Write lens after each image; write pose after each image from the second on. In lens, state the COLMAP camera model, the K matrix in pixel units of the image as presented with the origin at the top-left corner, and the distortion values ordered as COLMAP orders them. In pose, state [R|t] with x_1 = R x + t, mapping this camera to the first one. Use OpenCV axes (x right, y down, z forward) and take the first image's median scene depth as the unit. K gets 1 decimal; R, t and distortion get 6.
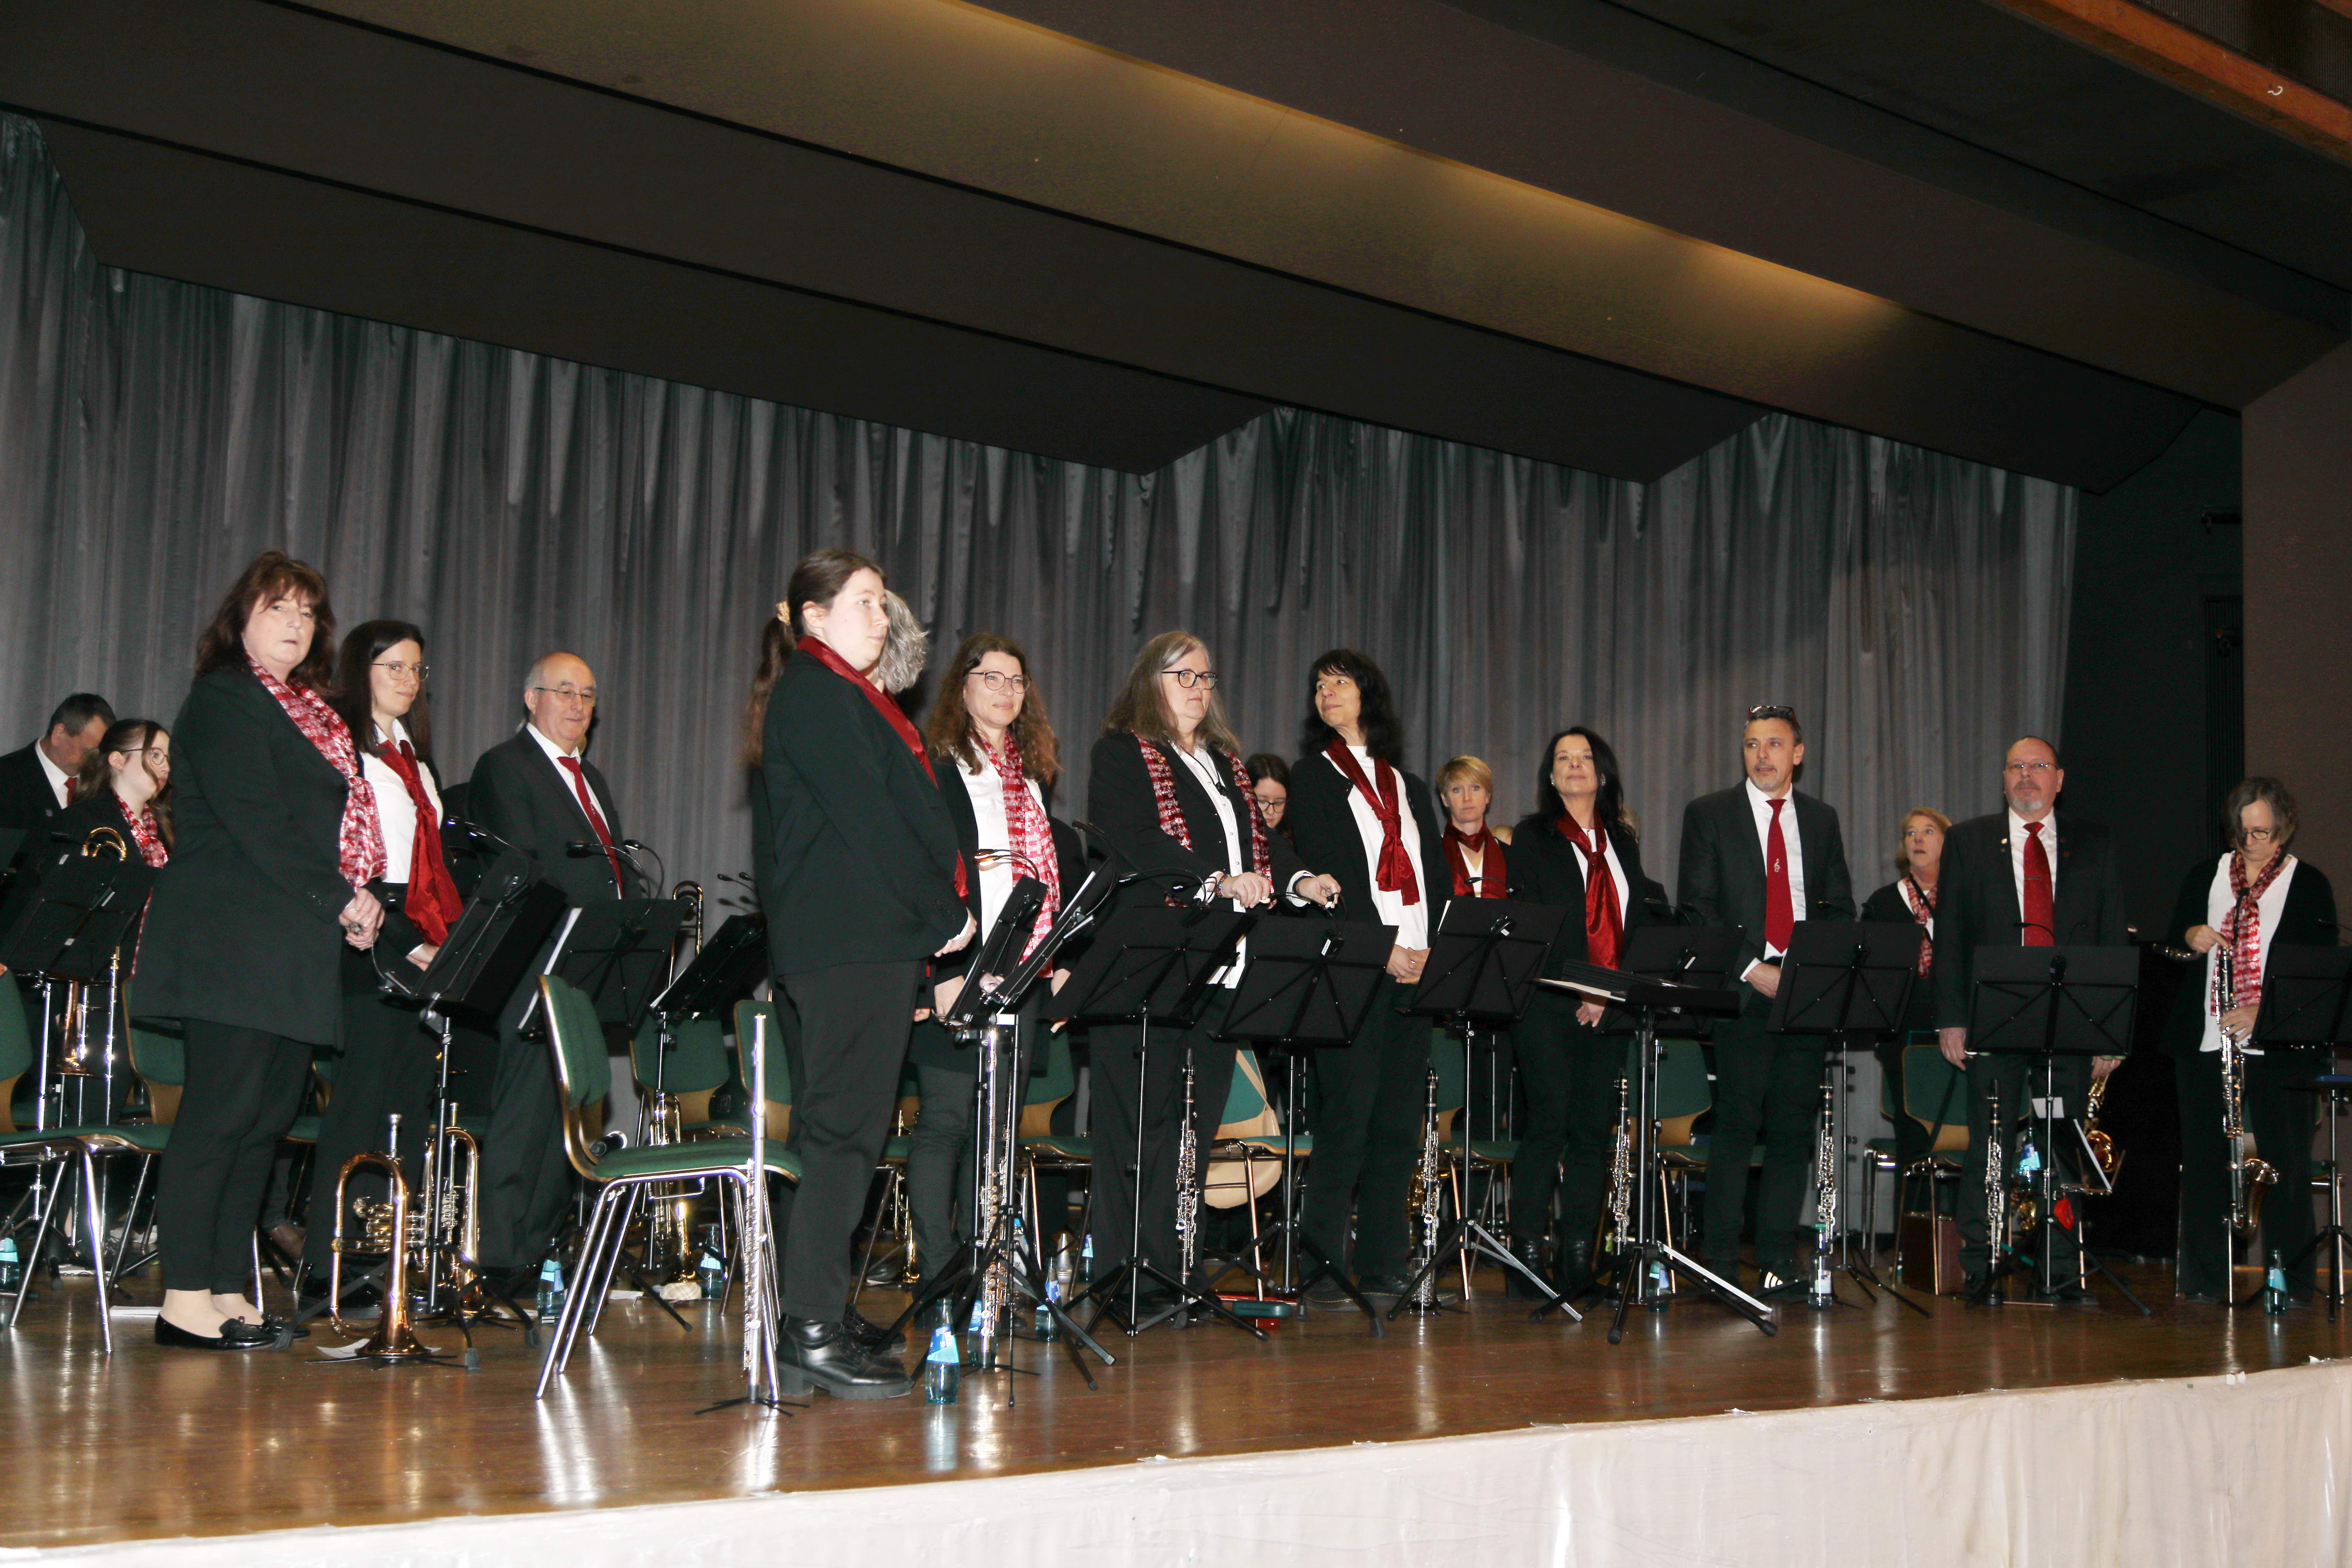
lens RADIAL K [[3179.1, 0, 1224.6], [0, 3179.1, 802.4], [0, 0, 1]] dist [0.081675, 0.000000]
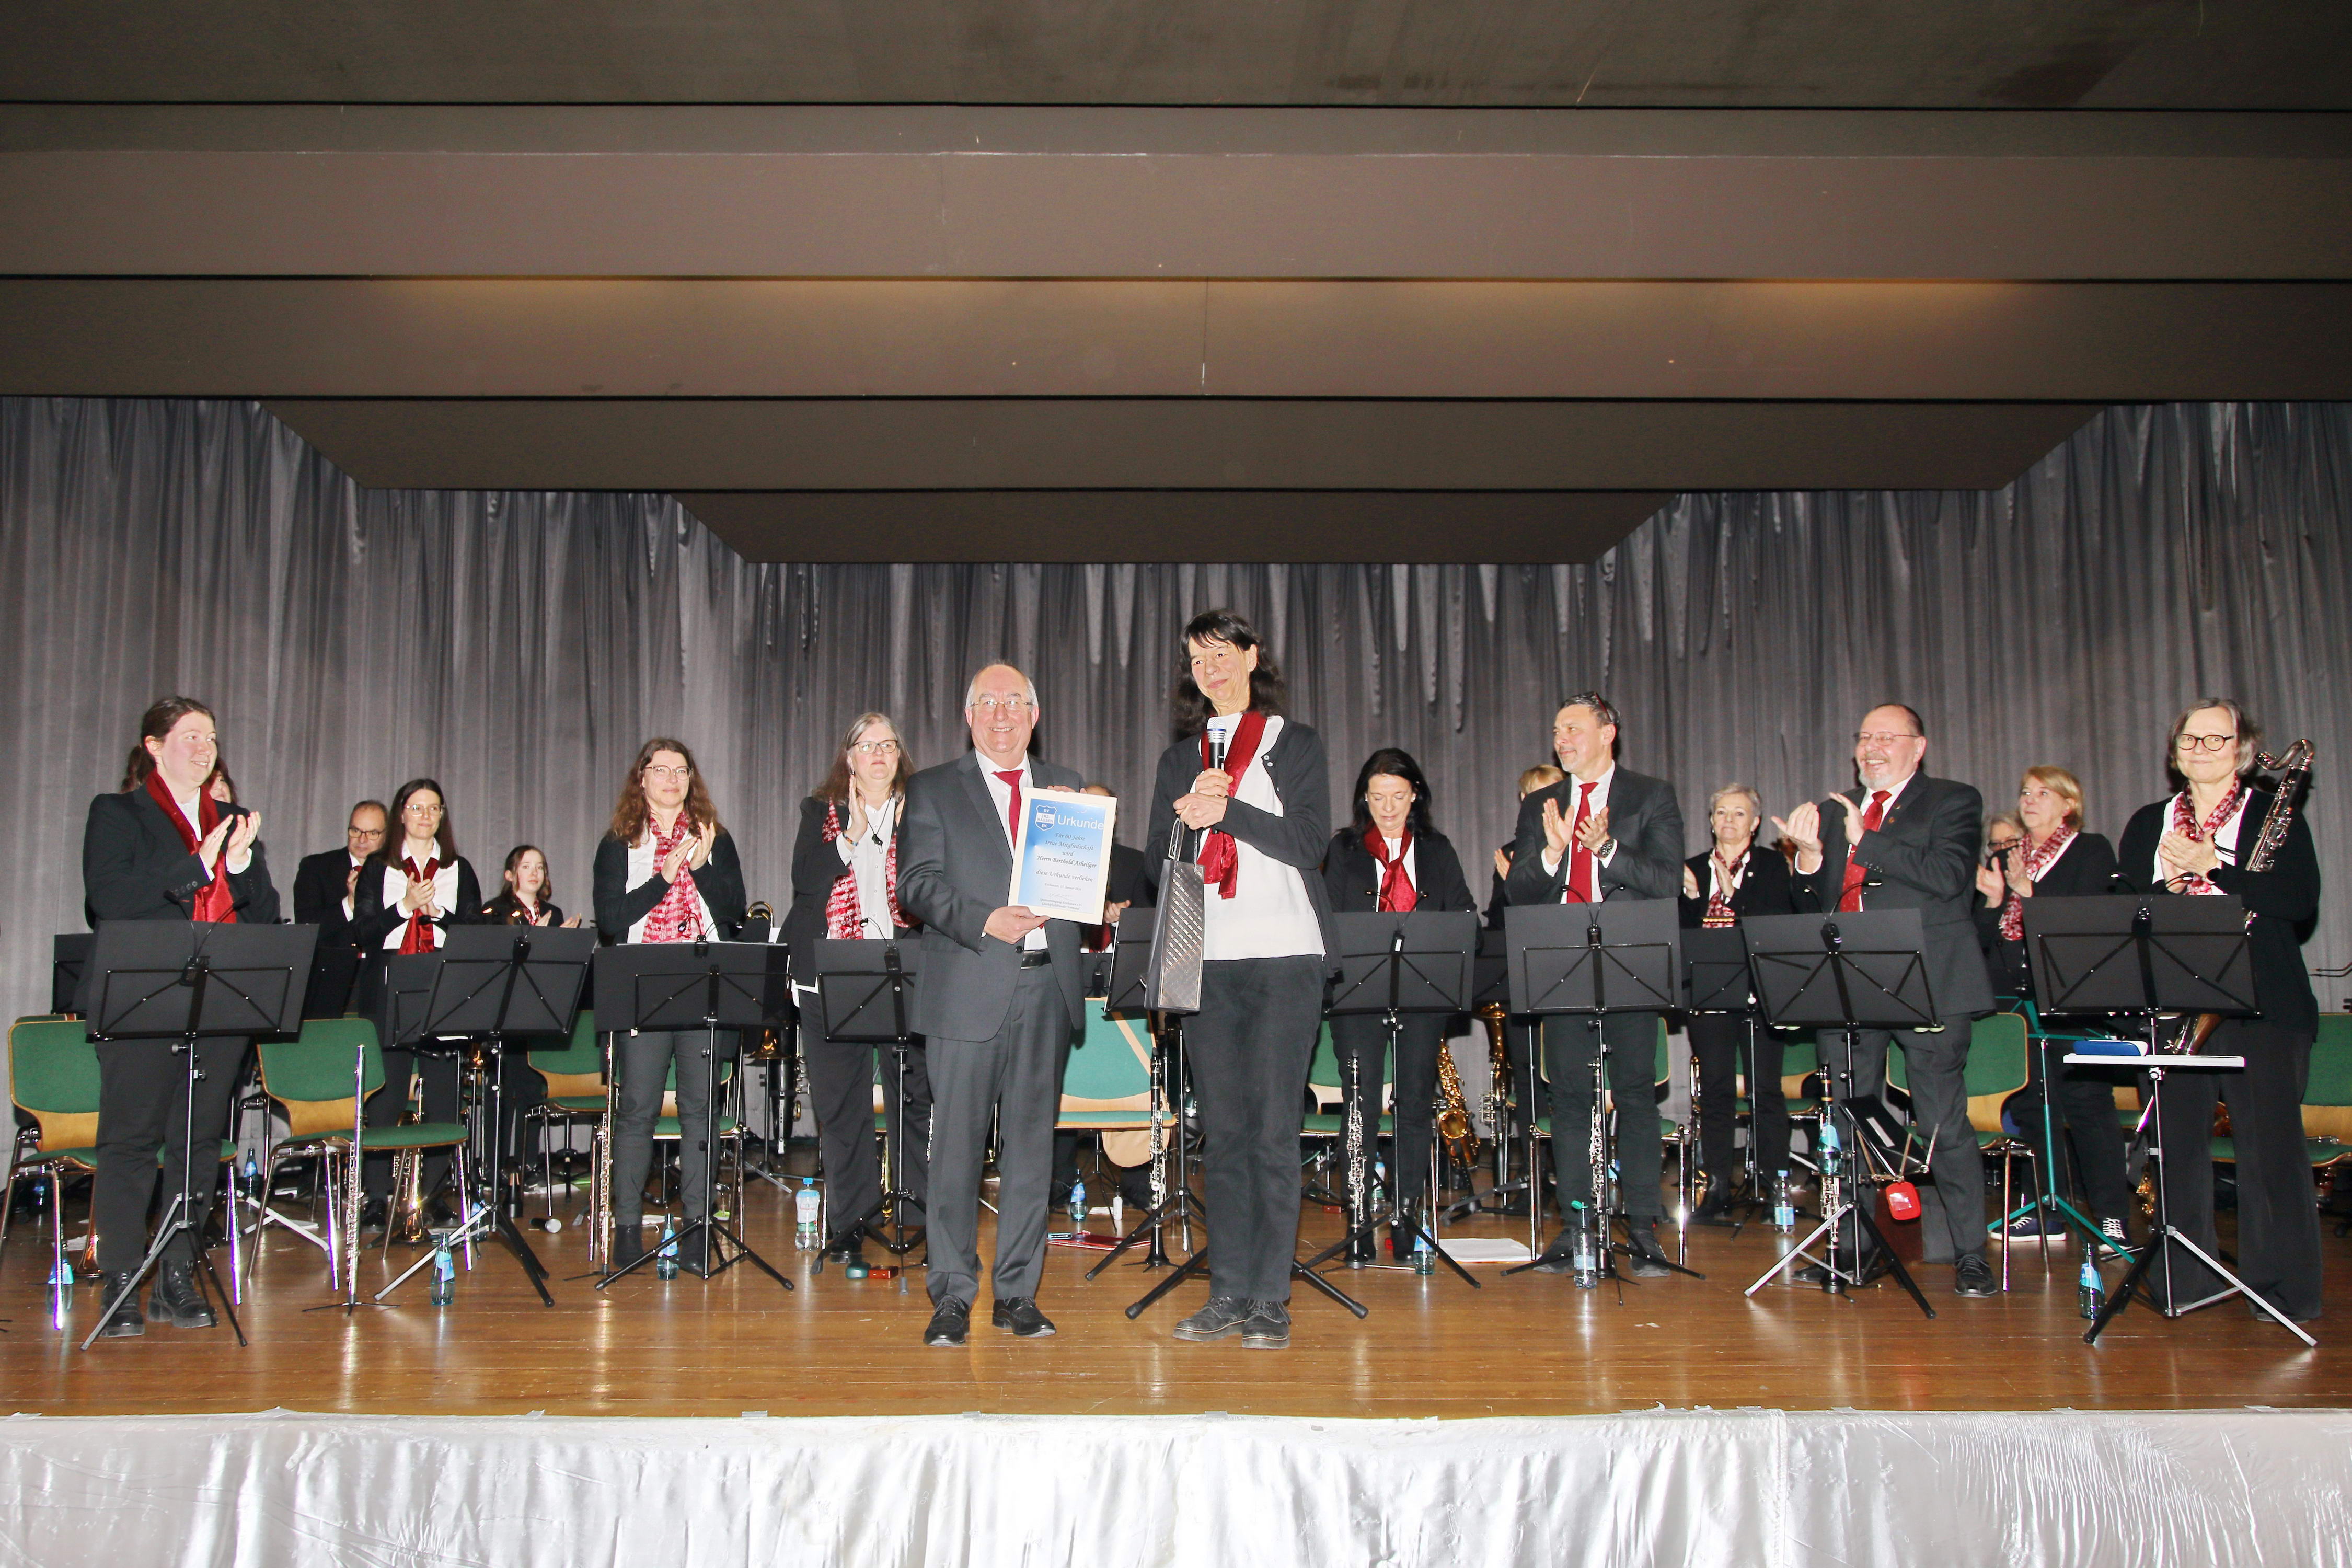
lens RADIAL K [[1856.1, 0, 1093.7], [0, 1856.1, 789.9], [0, 0, 1]] dist [0.000781, 0.004460]
pose [[0.724212, -0.098945, -0.682442, 0.339445], [0.079019, 0.995041, -0.060412, 0.017666], [0.685035, -0.010175, 0.728439, 0.322833]]
